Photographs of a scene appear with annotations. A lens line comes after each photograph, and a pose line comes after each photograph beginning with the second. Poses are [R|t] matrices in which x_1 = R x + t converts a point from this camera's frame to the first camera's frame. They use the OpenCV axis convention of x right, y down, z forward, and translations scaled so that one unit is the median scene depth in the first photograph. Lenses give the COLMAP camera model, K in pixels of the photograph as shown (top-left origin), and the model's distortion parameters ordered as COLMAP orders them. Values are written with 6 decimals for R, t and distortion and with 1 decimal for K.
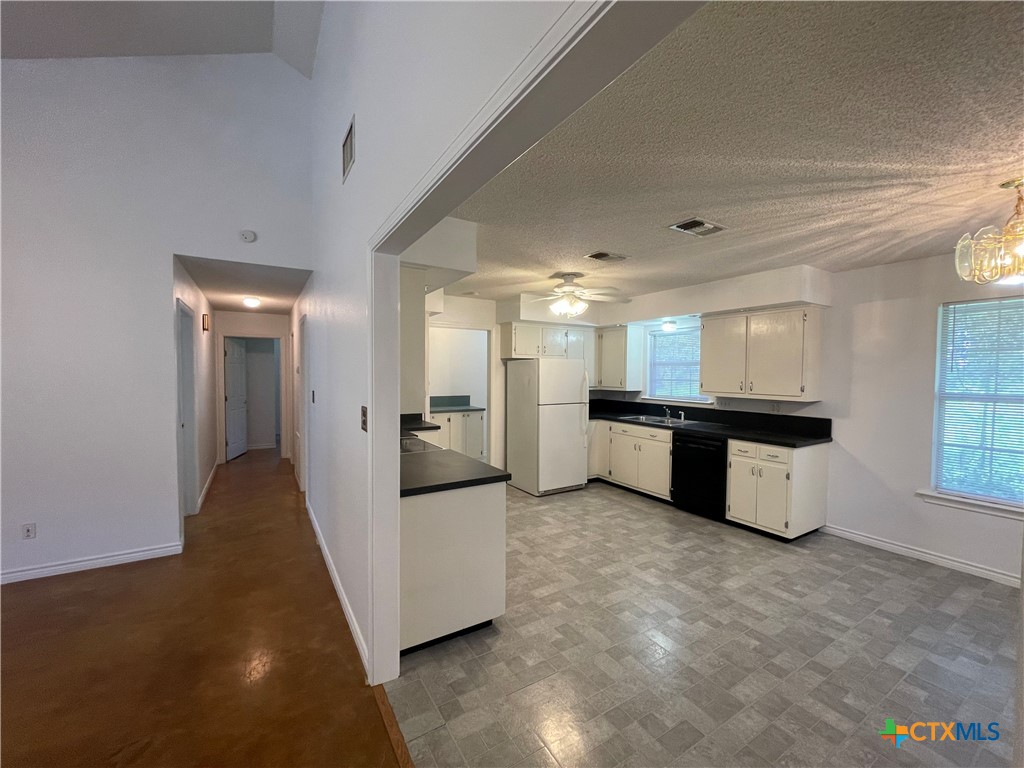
lens RADIAL K [[417.6, 0, 511.9], [0, 417.6, 384.4], [0, 0, 1]] dist [0.021034, -0.000559]
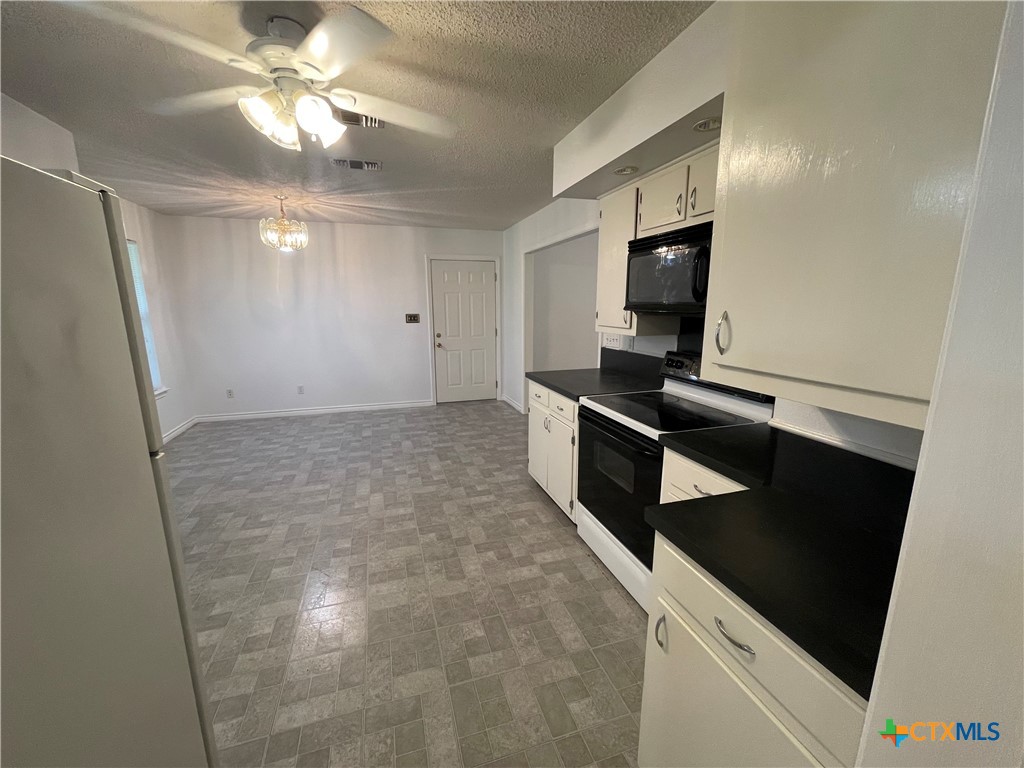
lens RADIAL K [[417.6, 0, 512.4], [0, 417.6, 385.9], [0, 0, 1]] dist [0.021034, -0.000559]
pose [[-0.970631, -0.044750, 0.236376, -0.234909], [0.010069, 0.974129, 0.225766, -0.037158], [-0.240364, 0.221516, -0.945069, 1.904871]]
